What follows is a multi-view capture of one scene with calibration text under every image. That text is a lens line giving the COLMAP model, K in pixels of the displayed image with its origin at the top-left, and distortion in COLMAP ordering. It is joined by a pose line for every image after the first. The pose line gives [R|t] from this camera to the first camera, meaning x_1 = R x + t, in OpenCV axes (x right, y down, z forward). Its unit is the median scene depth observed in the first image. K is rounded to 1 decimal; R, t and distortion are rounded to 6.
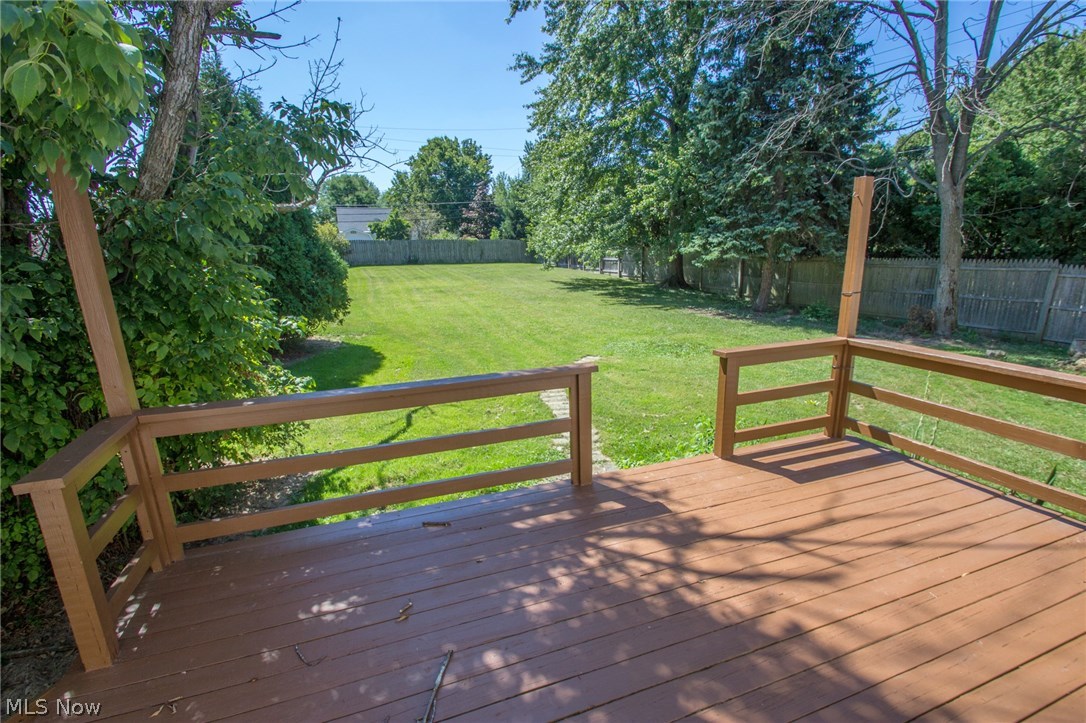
lens RADIAL K [[502.0, 0, 549.4], [0, 502.0, 384.2], [0, 0, 1]] dist [0.000572, -0.009450]
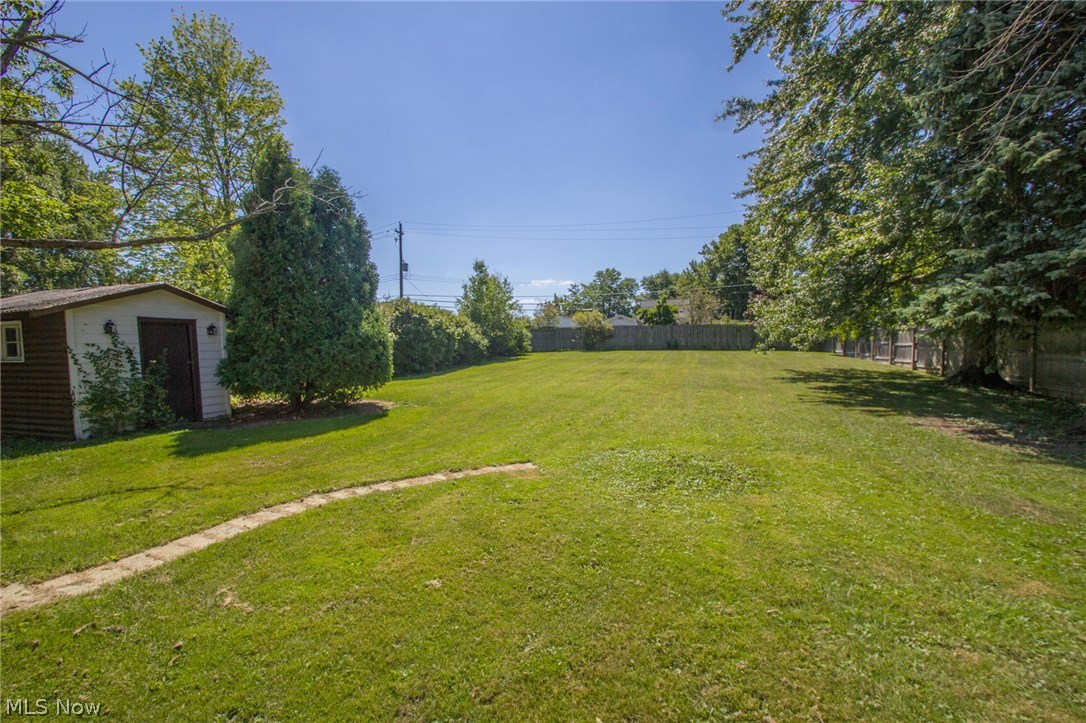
lens RADIAL K [[502.0, 0, 549.4], [0, 502.0, 384.2], [0, 0, 1]] dist [0.000572, -0.009450]
pose [[0.800039, 0.058371, -0.597102, 0.152801], [-0.163620, 0.978756, -0.123549, -0.027233], [0.577206, 0.196542, 0.792594, 0.173961]]
